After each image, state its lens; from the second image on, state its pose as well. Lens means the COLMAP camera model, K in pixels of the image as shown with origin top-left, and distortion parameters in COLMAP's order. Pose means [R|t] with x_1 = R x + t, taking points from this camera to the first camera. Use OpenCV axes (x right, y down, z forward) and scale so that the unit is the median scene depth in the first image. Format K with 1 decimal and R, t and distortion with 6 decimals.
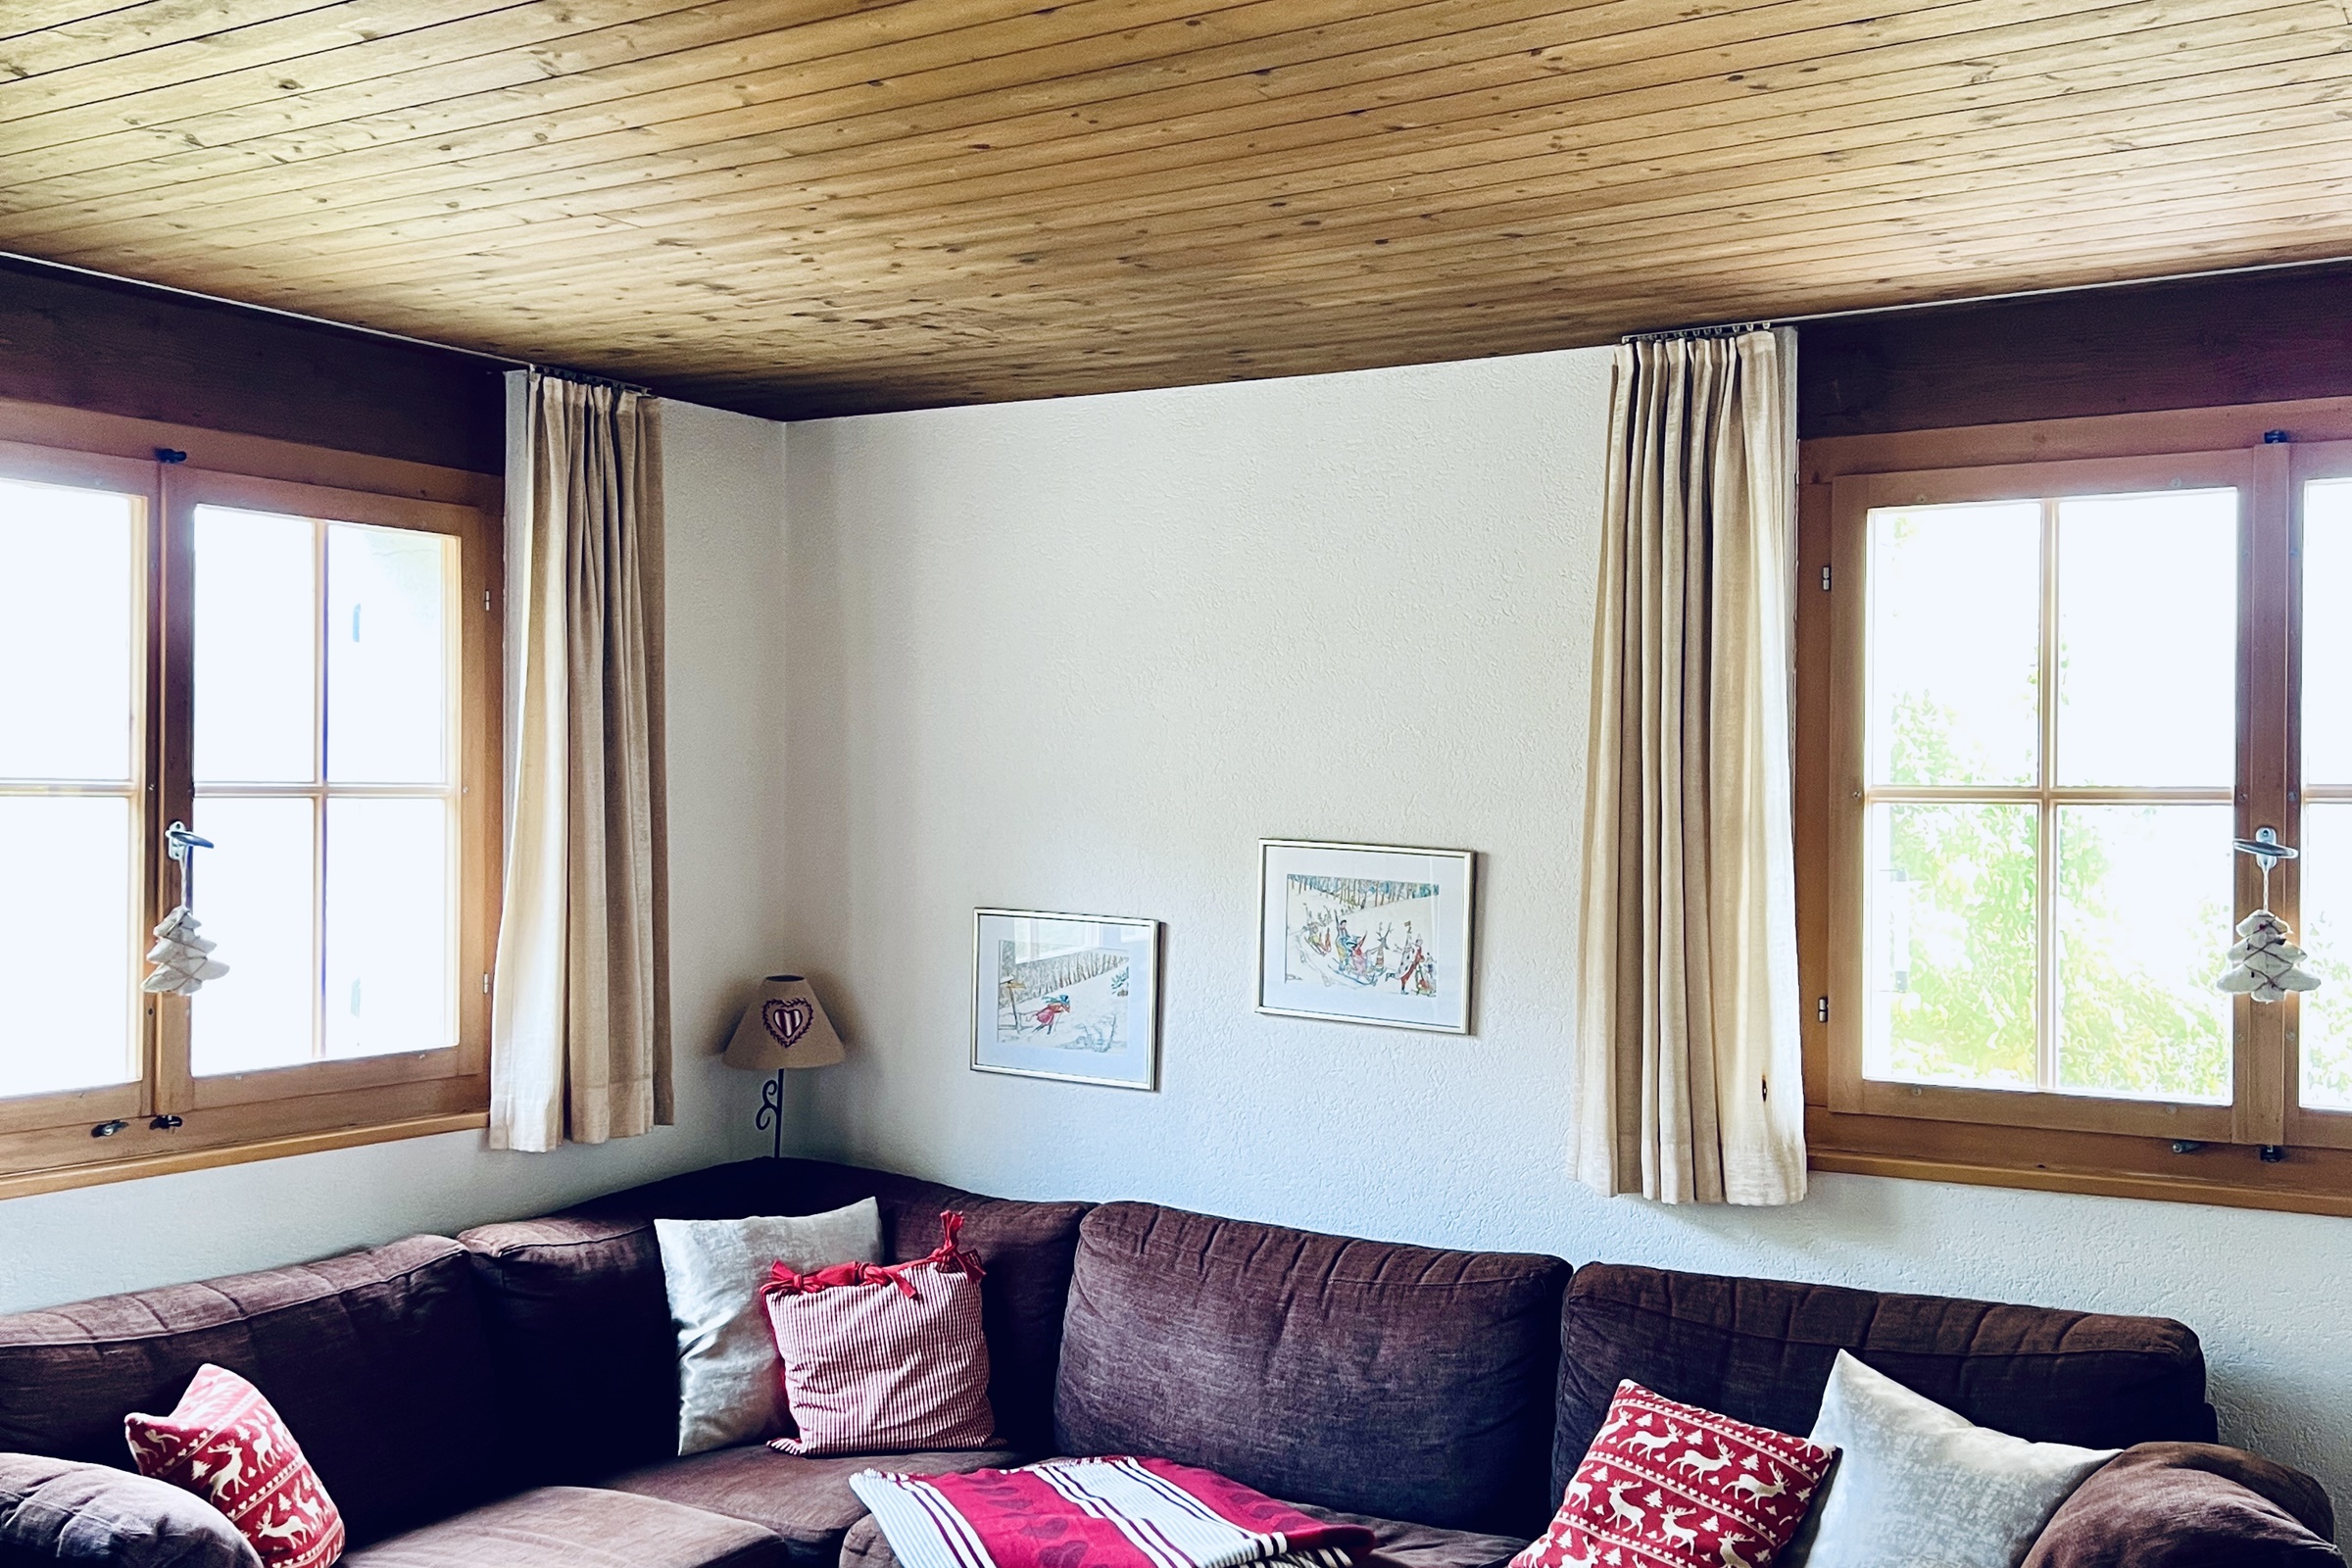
lens RADIAL K [[2369.3, 0, 1176.0], [0, 2369.3, 784.0], [0, 0, 1]] dist [0.050037, -0.026606]
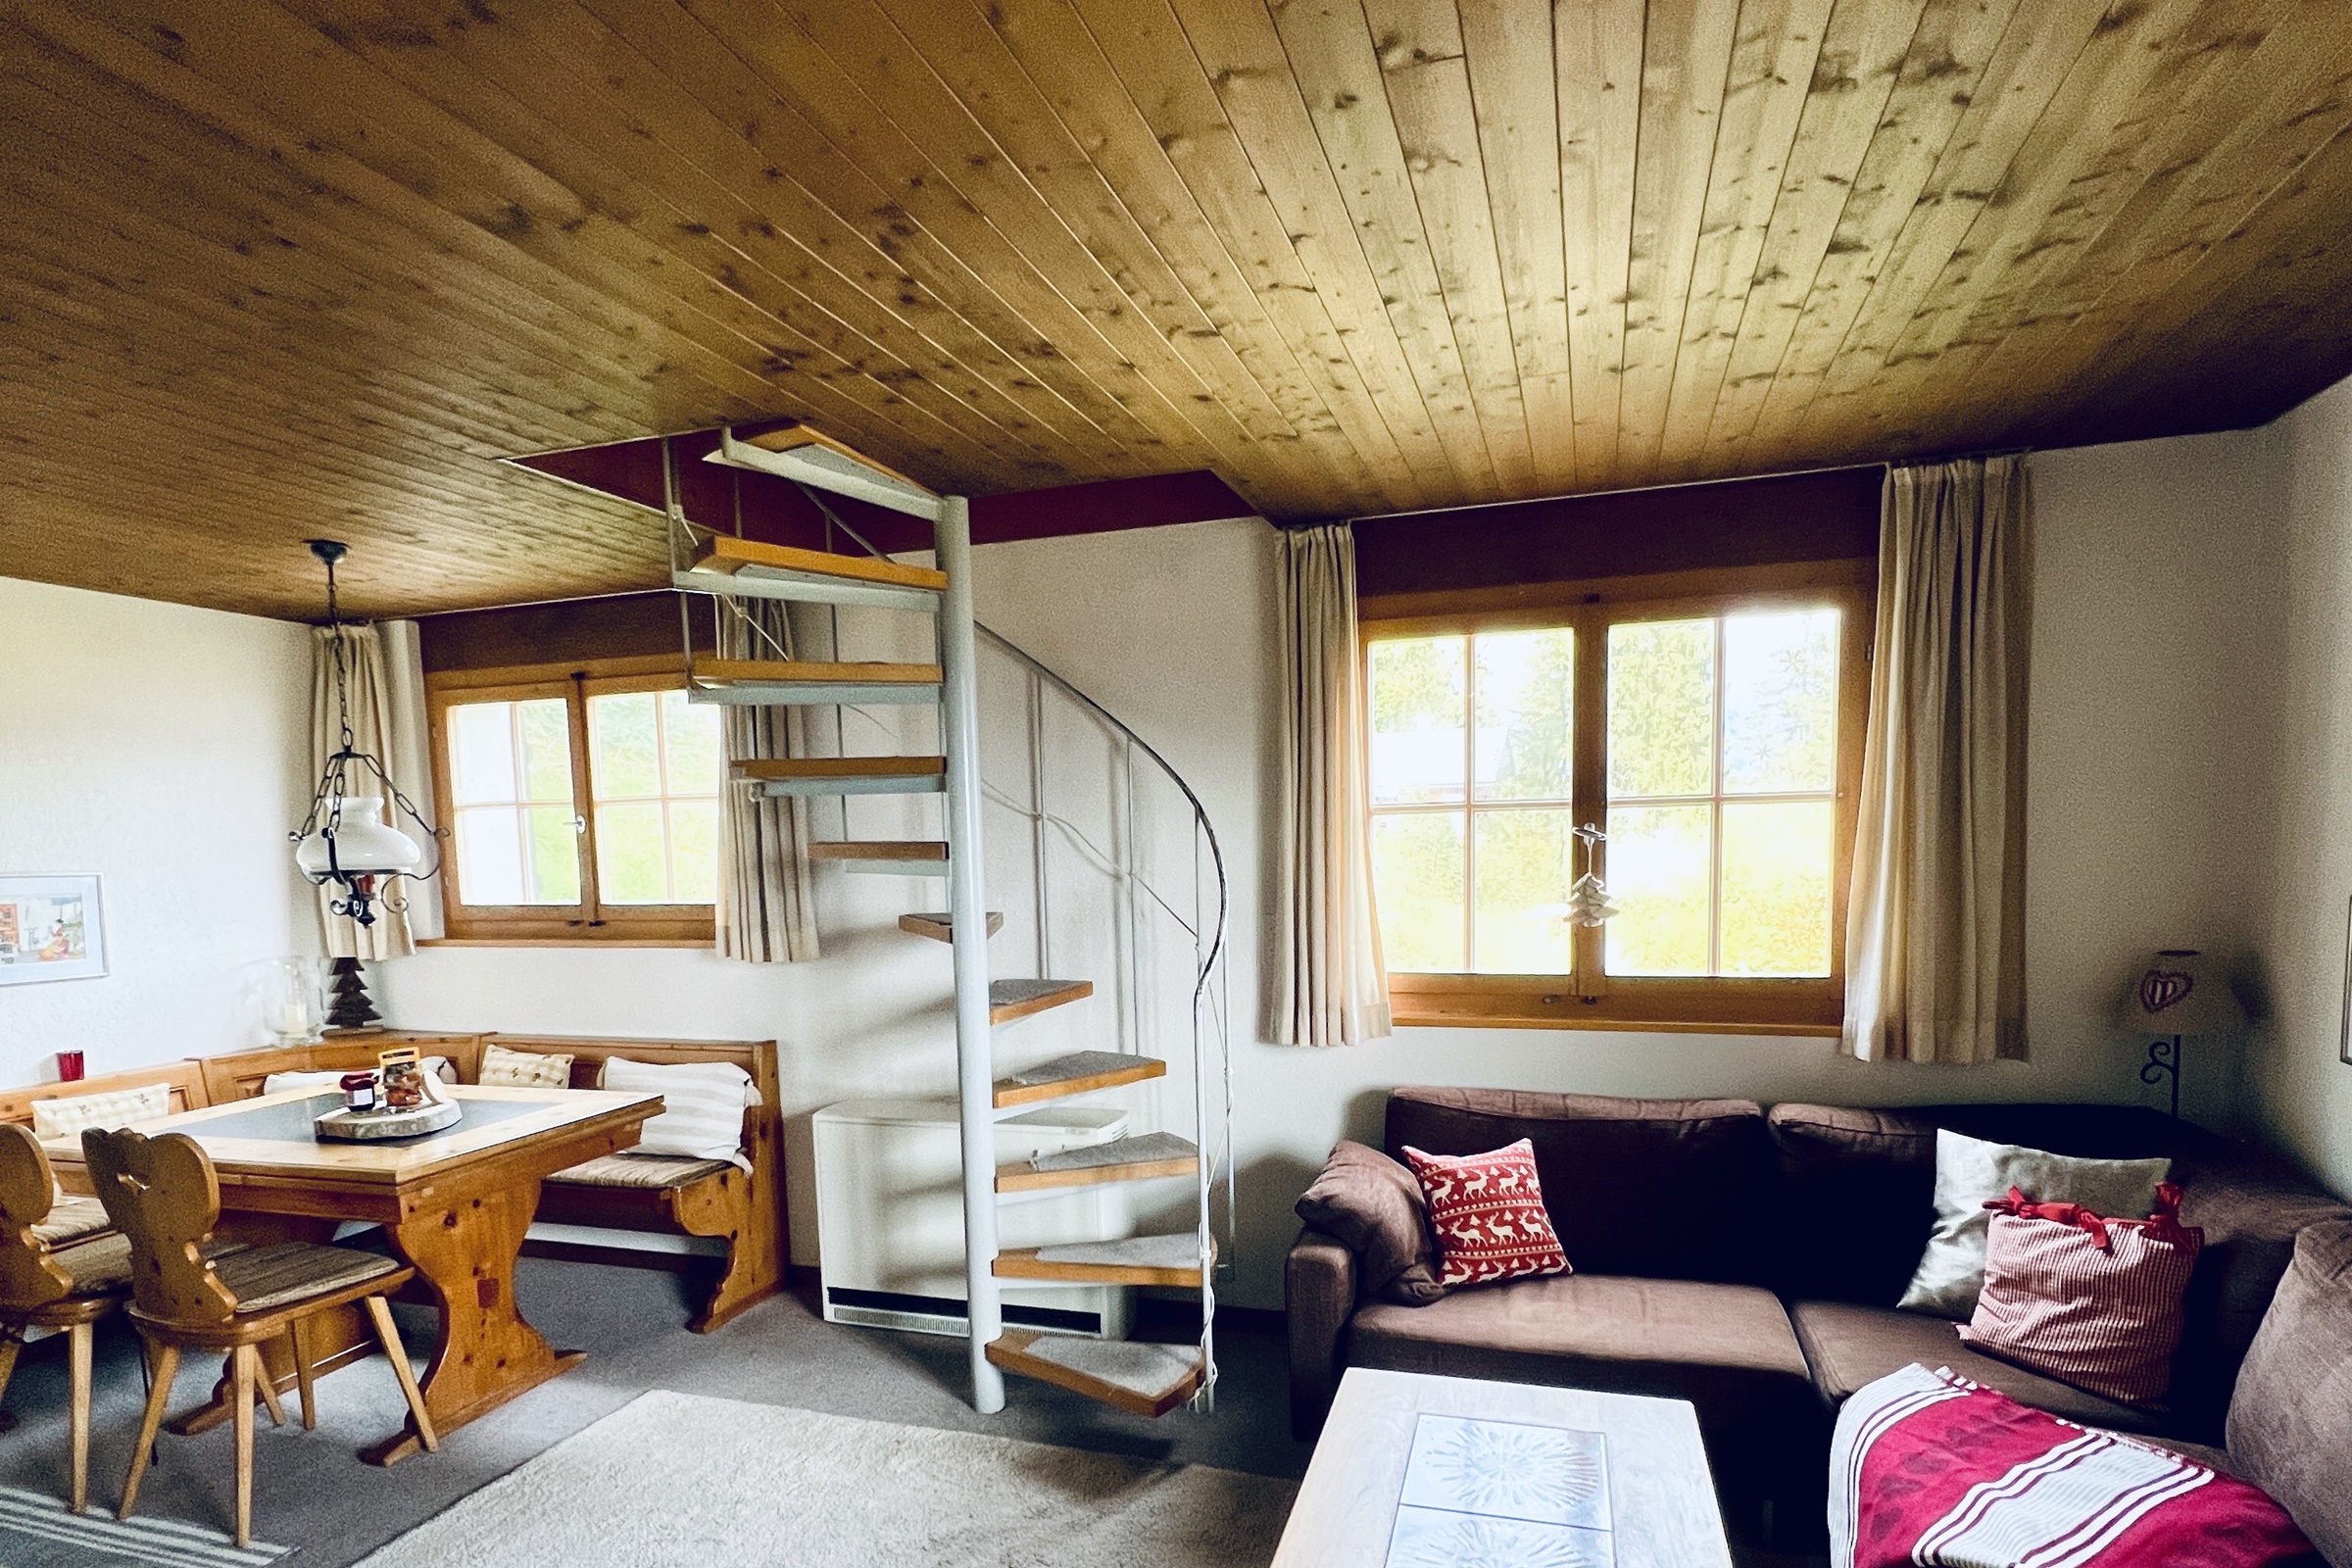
lens RADIAL K [[1243.8, 0, 1171.0], [0, 1243.8, 975.7], [0, 0, 1]] dist [-0.000711, 0.000746]
pose [[0.226297, 0.102081, -0.968695, 0.333688], [0.032189, 0.993166, 0.112180, 0.013463], [0.973526, -0.056567, 0.221464, 0.465352]]
